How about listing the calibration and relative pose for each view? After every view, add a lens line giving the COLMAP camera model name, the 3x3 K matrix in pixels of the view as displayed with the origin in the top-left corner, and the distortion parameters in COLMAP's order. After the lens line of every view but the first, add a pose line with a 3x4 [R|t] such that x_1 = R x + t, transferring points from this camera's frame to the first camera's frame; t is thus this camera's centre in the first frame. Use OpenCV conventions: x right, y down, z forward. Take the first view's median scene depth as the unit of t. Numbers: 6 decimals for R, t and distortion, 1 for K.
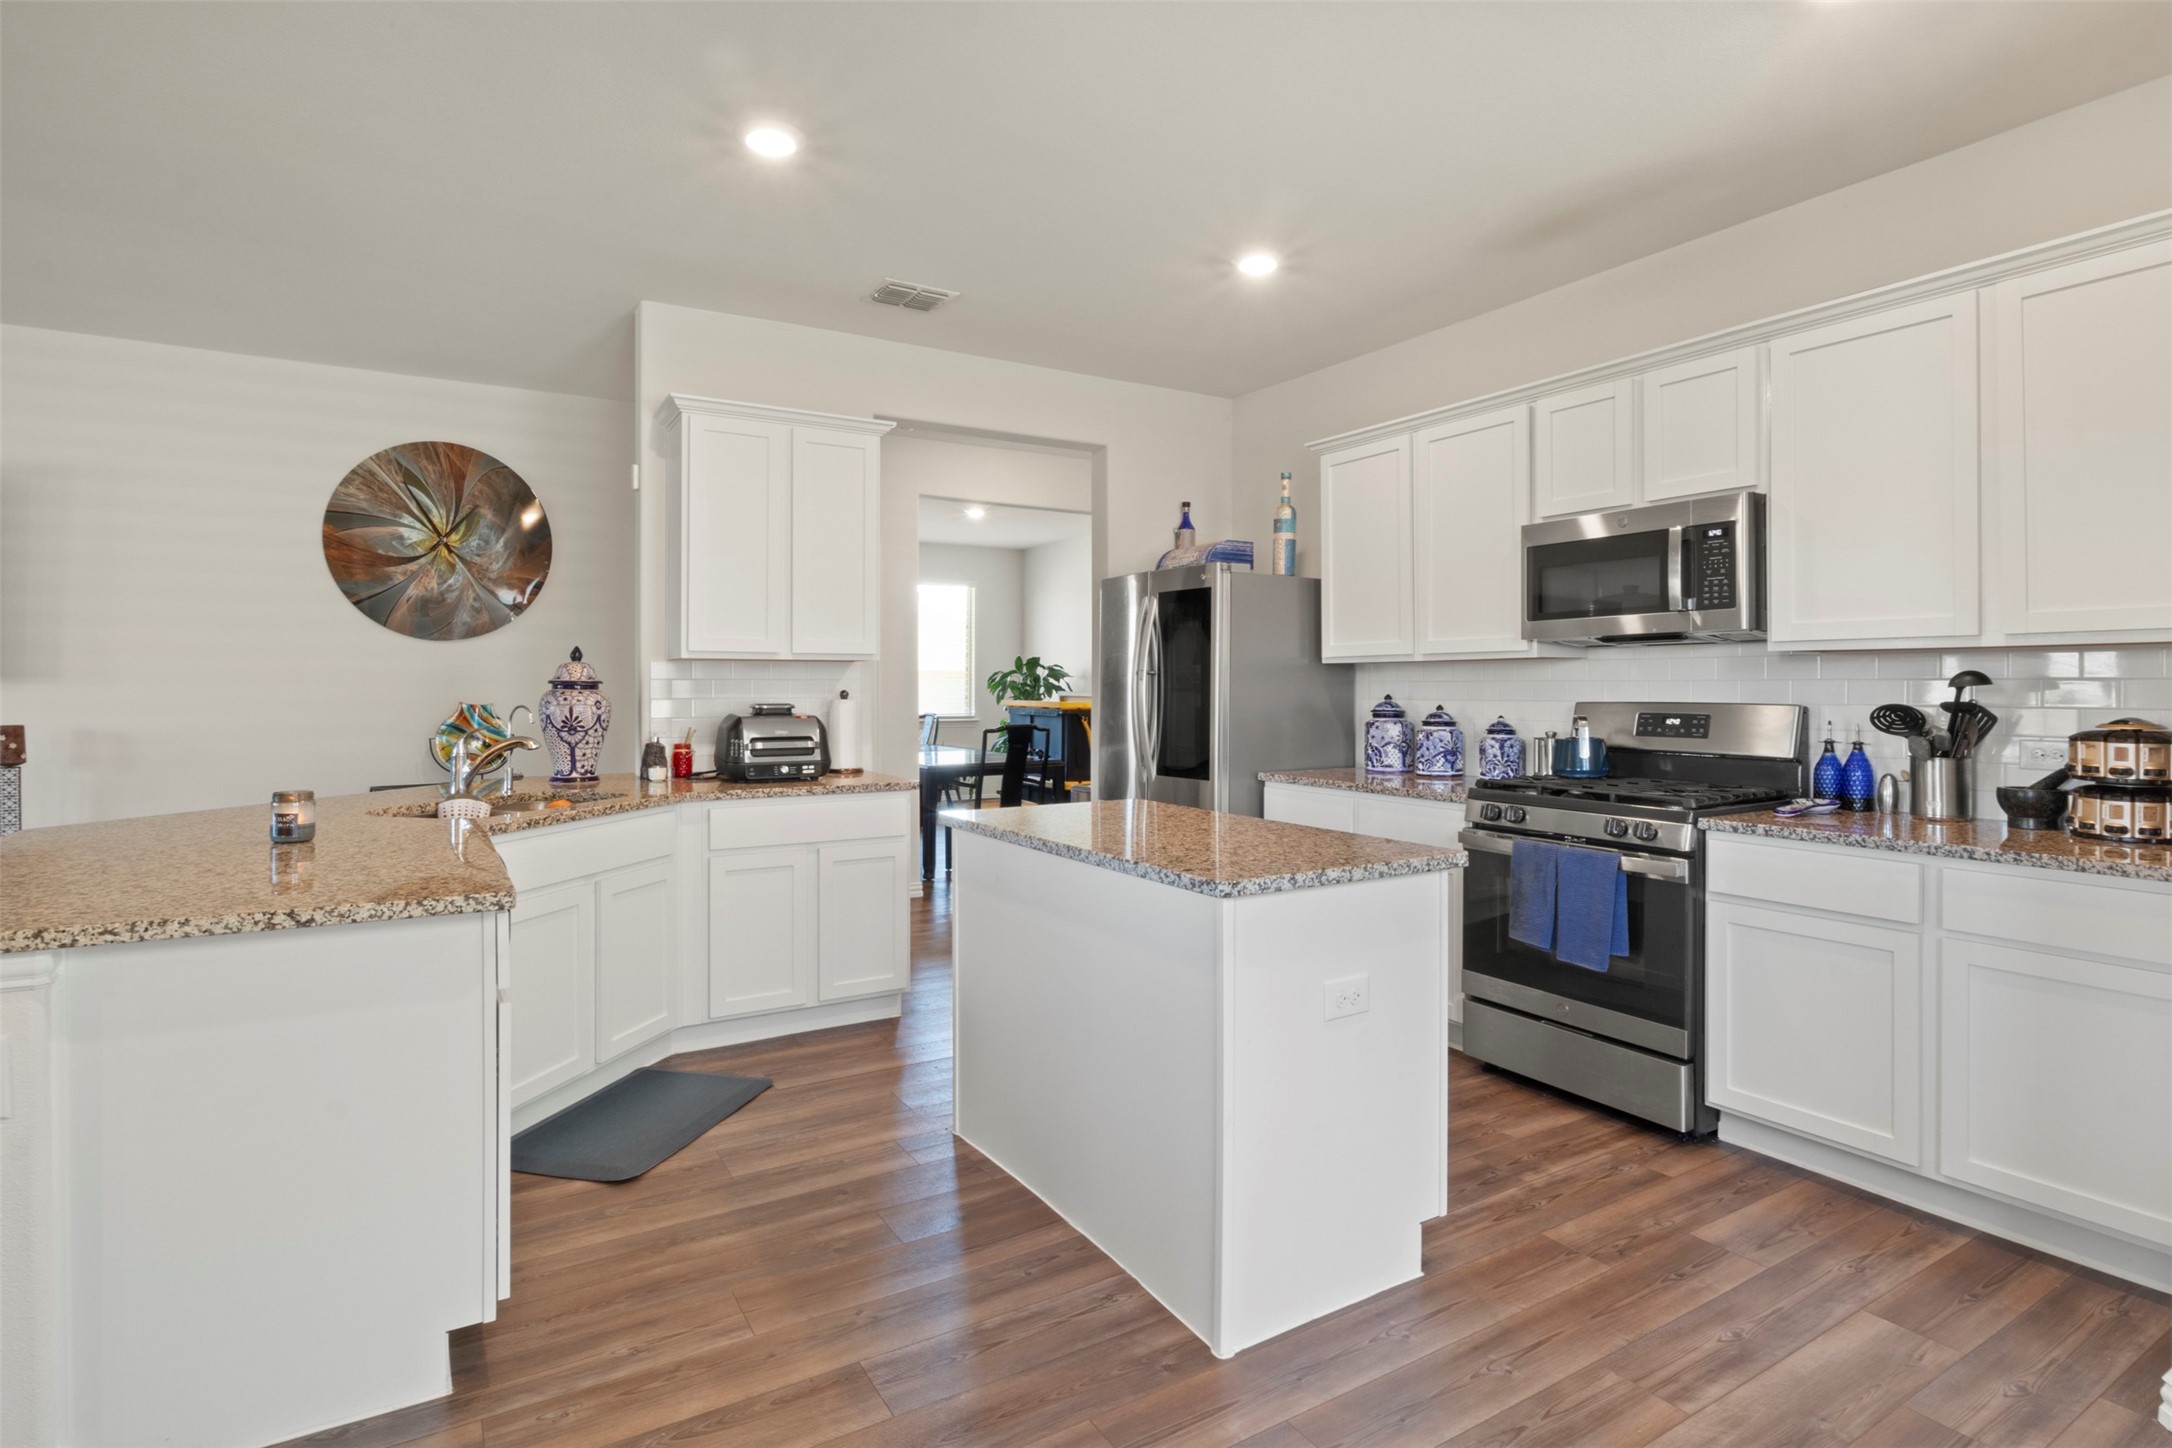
lens RADIAL K [[1078.8, 0, 1090.2], [0, 1078.8, 686.4], [0, 0, 1]] dist [-0.009992, -0.001973]
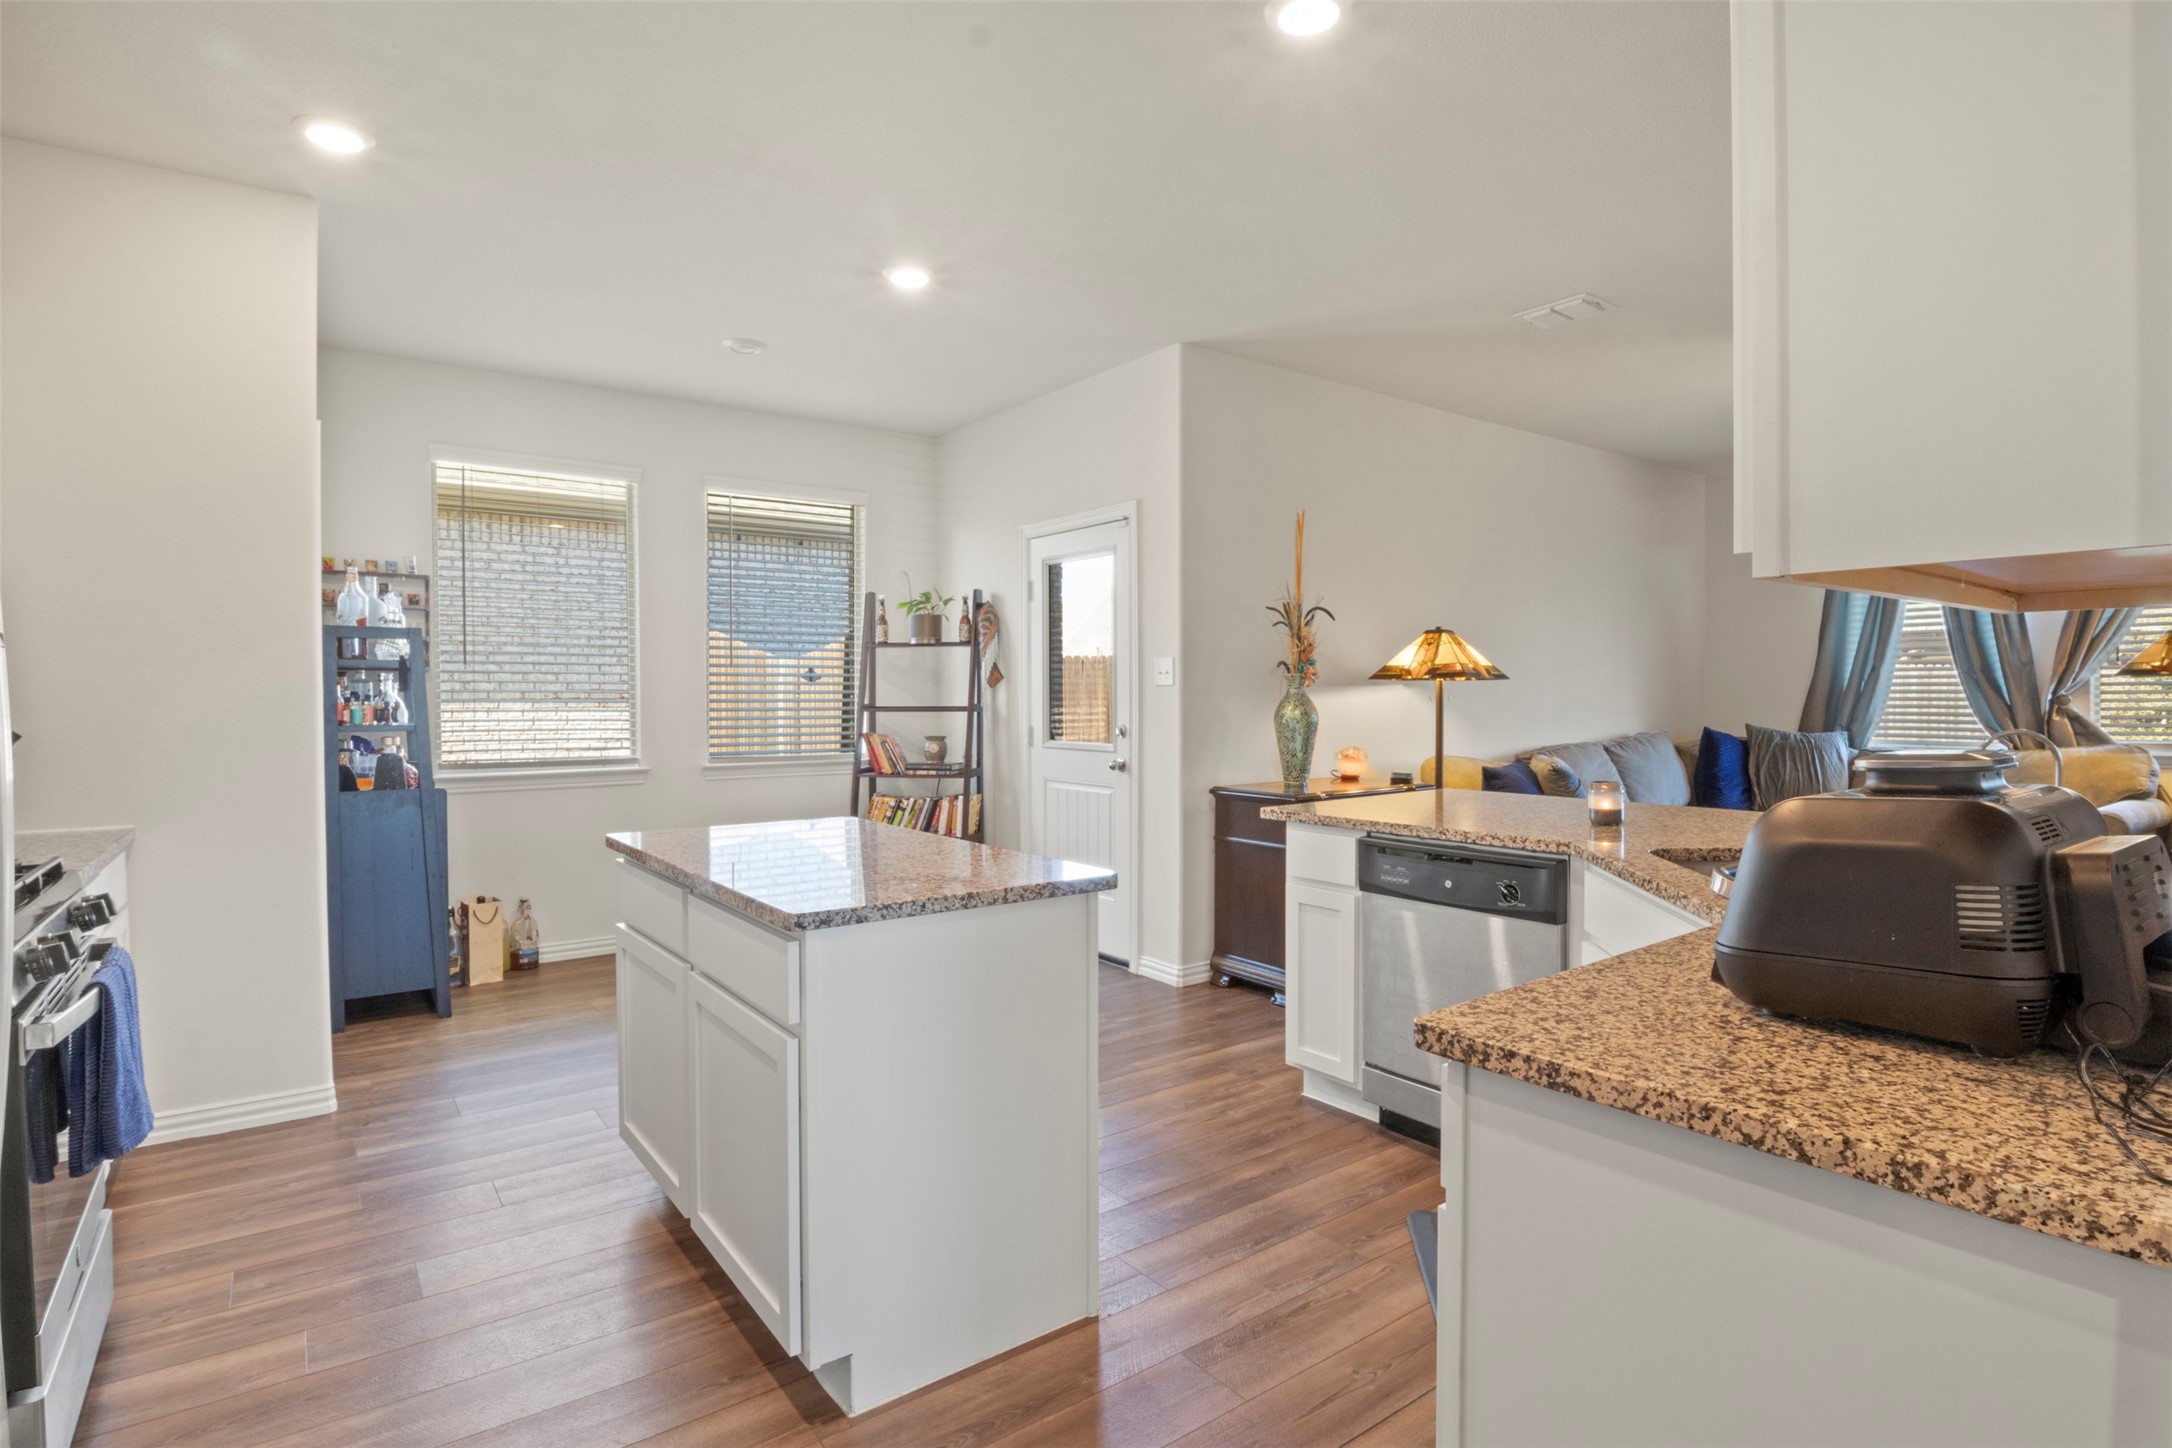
lens RADIAL K [[1078.8, 0, 1073.2], [0, 1078.8, 722.4], [0, 0, 1]] dist [-0.009992, -0.001973]
pose [[-0.997153, 0.005391, -0.075212, -0.046376], [0.003215, 0.999574, 0.029024, -0.003560], [0.075337, 0.028700, -0.996745, 1.403620]]
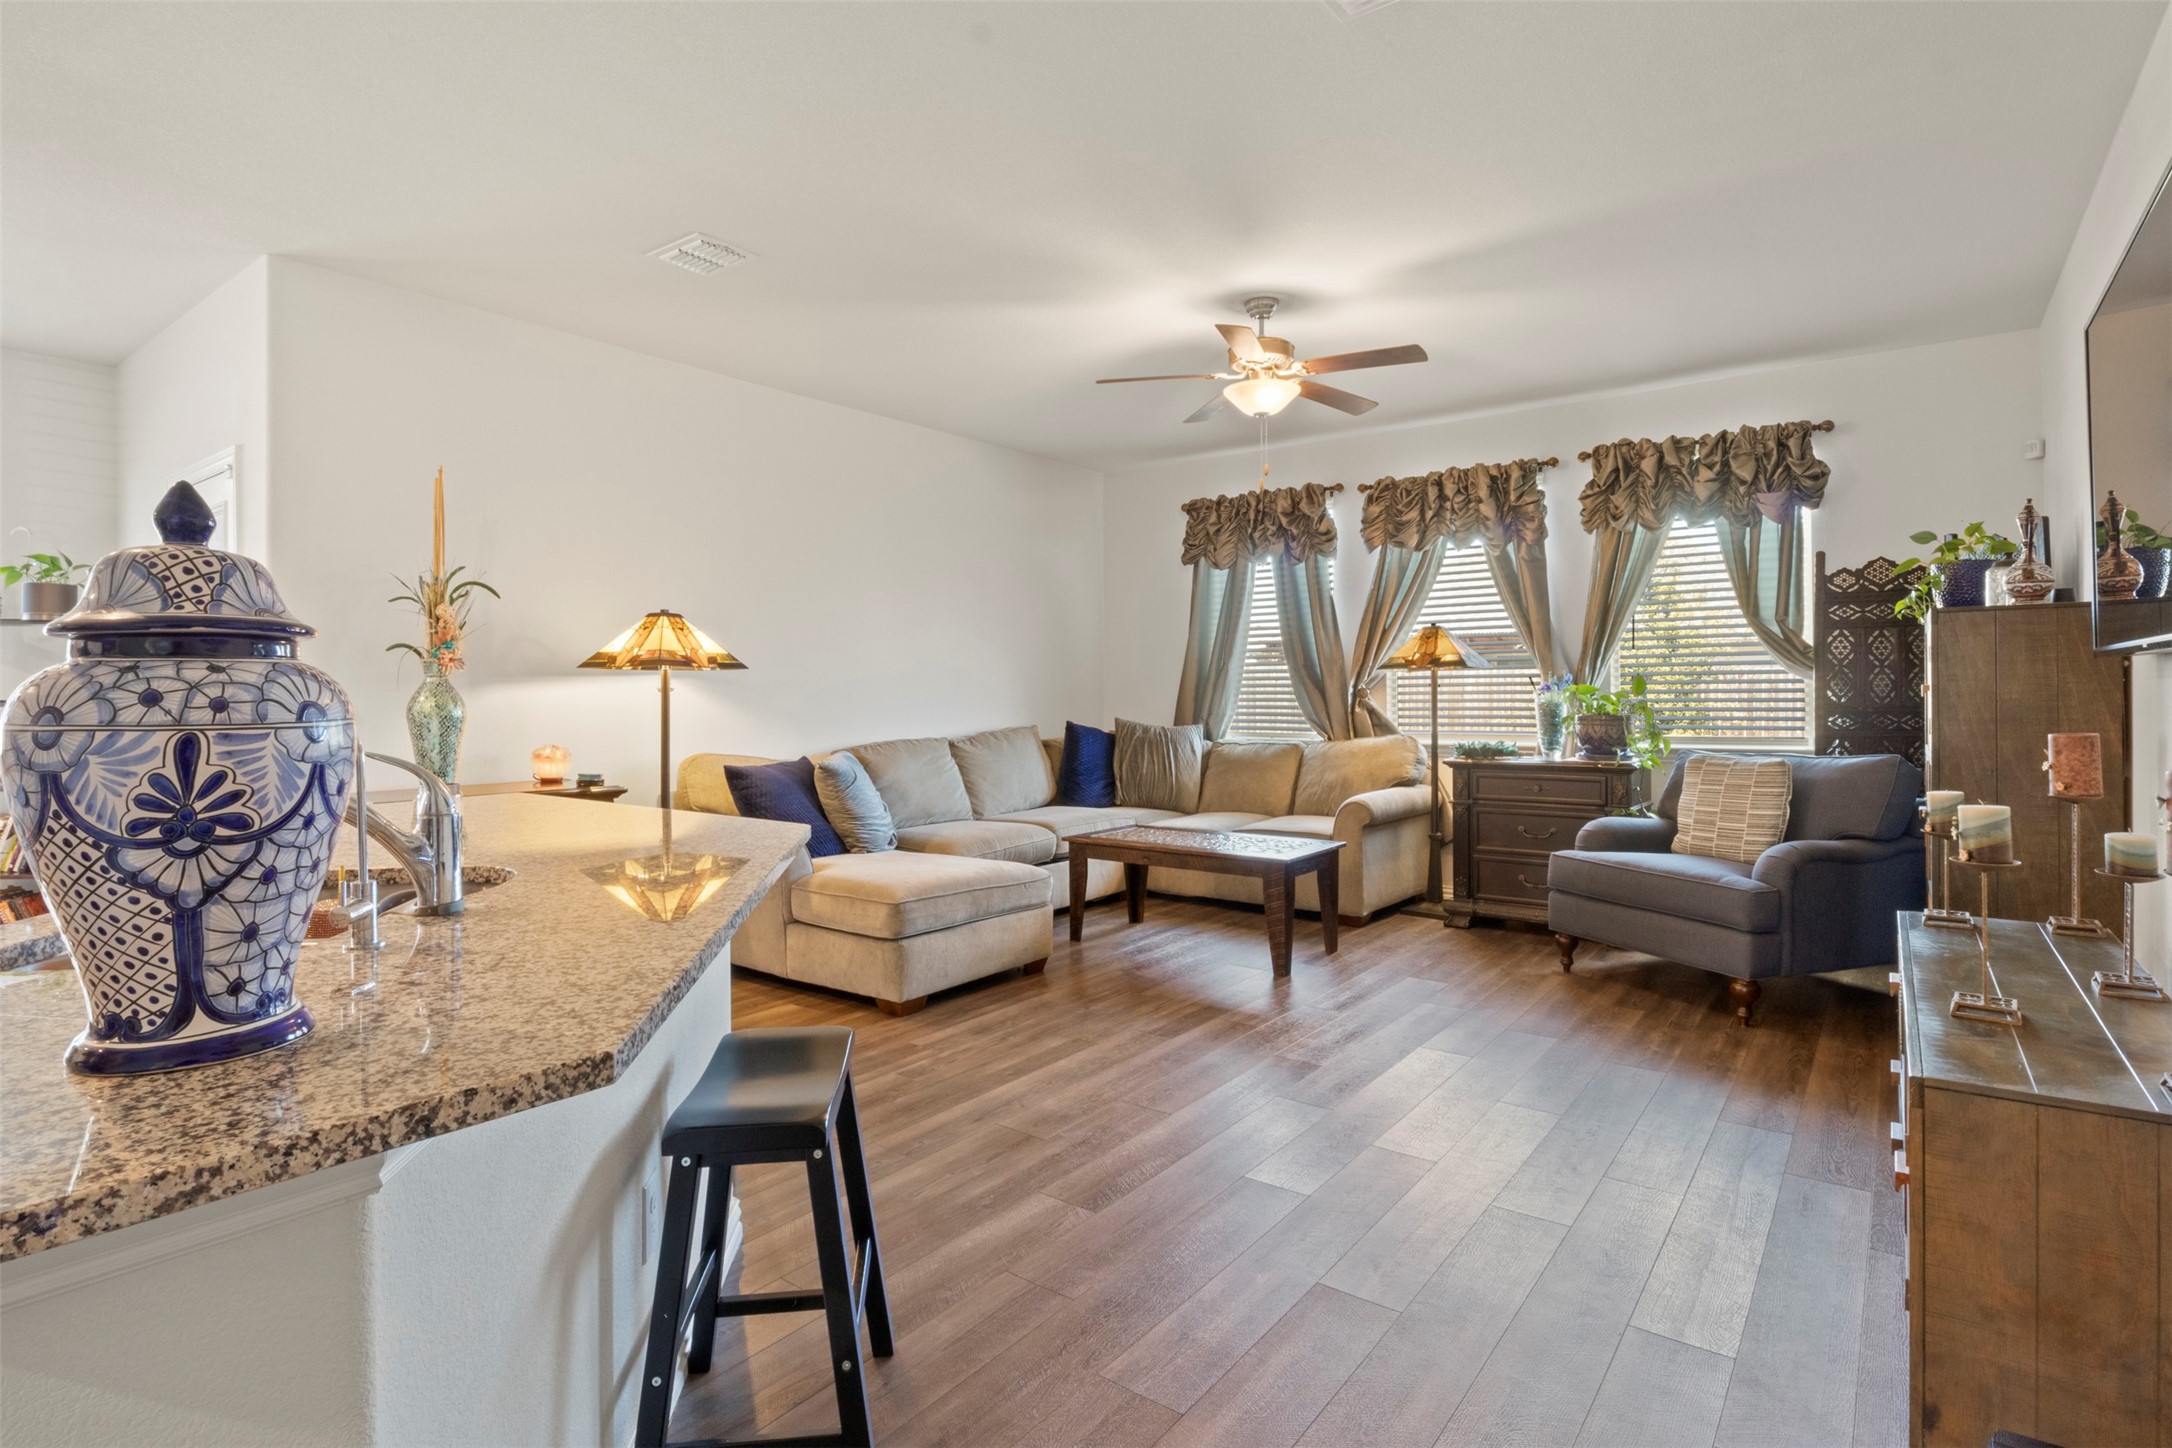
lens RADIAL K [[1078.8, 0, 1088.9], [0, 1078.8, 689.4], [0, 0, 1]] dist [-0.009992, -0.001973]
pose [[-0.935260, 0.000552, -0.353960, -0.633500], [0.000688, 1.000000, -0.000257, 0.007238], [0.353960, -0.000484, -0.935261, 1.377271]]
